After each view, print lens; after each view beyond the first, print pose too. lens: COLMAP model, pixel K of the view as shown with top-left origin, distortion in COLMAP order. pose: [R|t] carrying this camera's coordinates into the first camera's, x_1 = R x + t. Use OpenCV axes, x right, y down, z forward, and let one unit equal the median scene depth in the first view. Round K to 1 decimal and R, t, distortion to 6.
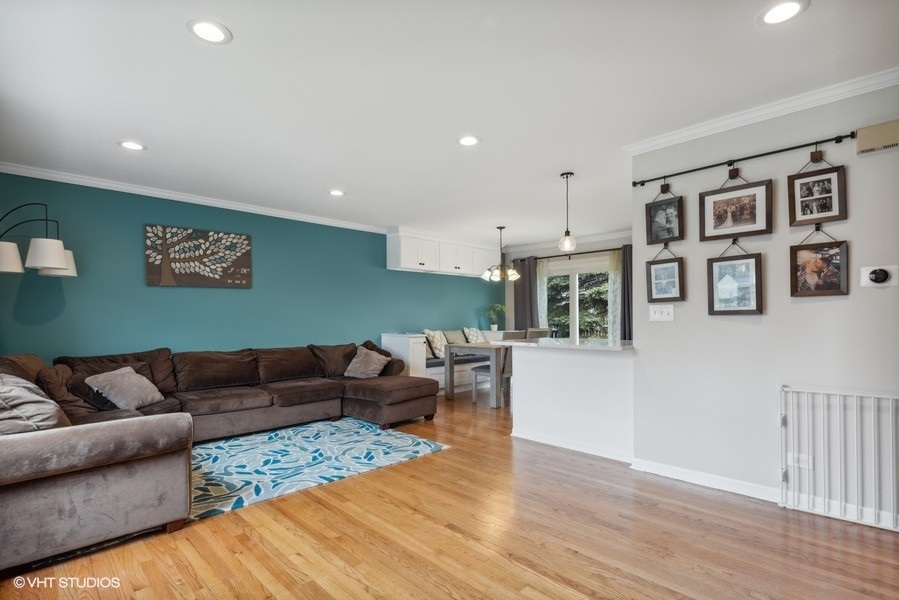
lens RADIAL K [[441.9, 0, 452.0], [0, 441.9, 315.7], [0, 0, 1]] dist [0.003880, -0.001918]
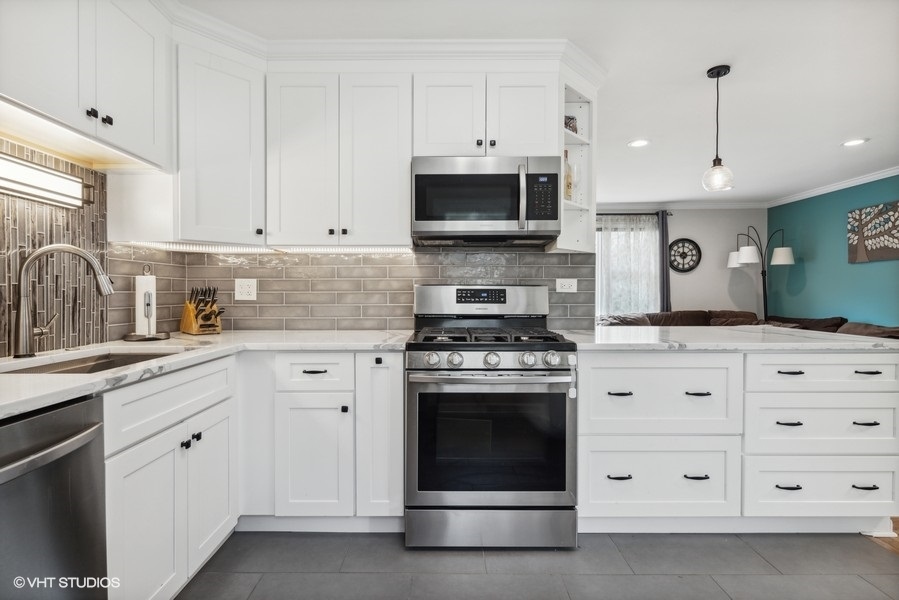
lens RADIAL K [[441.9, 0, 446.7], [0, 441.9, 295.3], [0, 0, 1]] dist [0.003880, -0.001918]
pose [[-0.696238, 0.008891, -0.717756, 0.945411], [0.008499, 0.999955, 0.004142, 0.001935], [0.717761, -0.003216, -0.696283, 1.104284]]
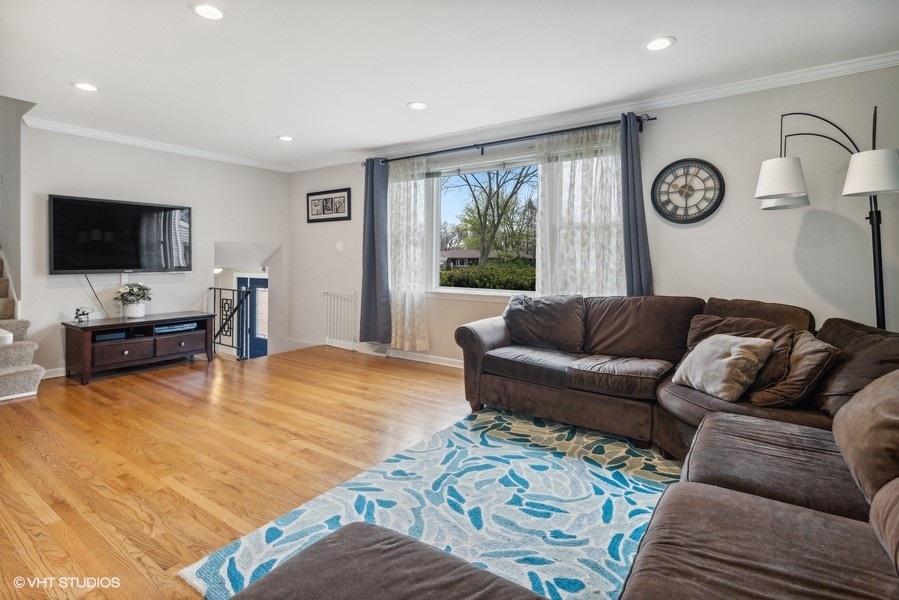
lens RADIAL K [[441.9, 0, 452.5], [0, 441.9, 255.8], [0, 0, 1]] dist [0.003880, -0.001918]
pose [[-0.982661, -0.001483, -0.185404, -0.164398], [0.000275, 0.999955, -0.009458, 0.003471], [0.185410, -0.009345, -0.982617, 1.346741]]
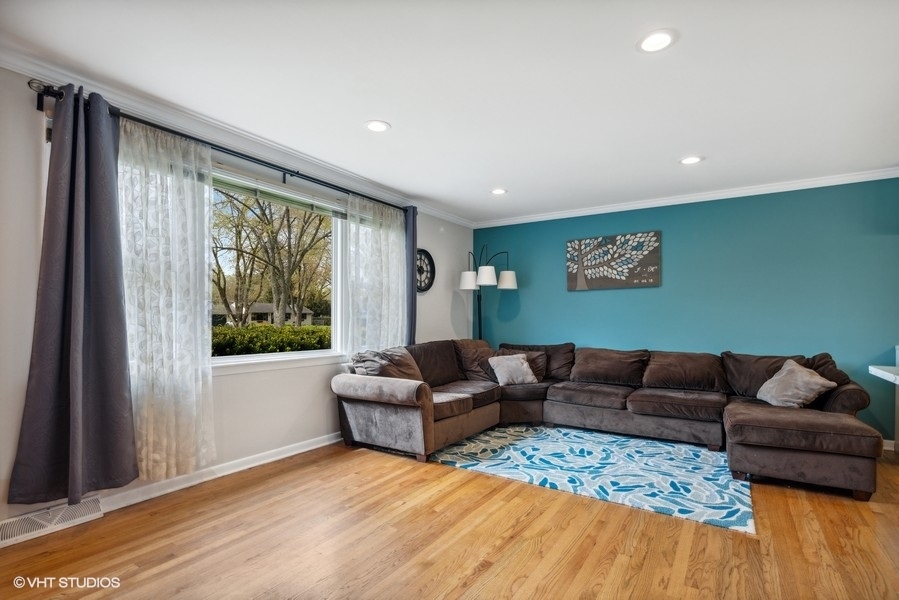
lens RADIAL K [[441.9, 0, 439.7], [0, 441.9, 319.1], [0, 0, 1]] dist [0.003880, -0.001918]
pose [[0.200823, 0.003676, -0.979621, 0.458121], [-0.000821, 0.999993, 0.003584, 0.005373], [0.979627, 0.000085, 0.200825, 0.428886]]
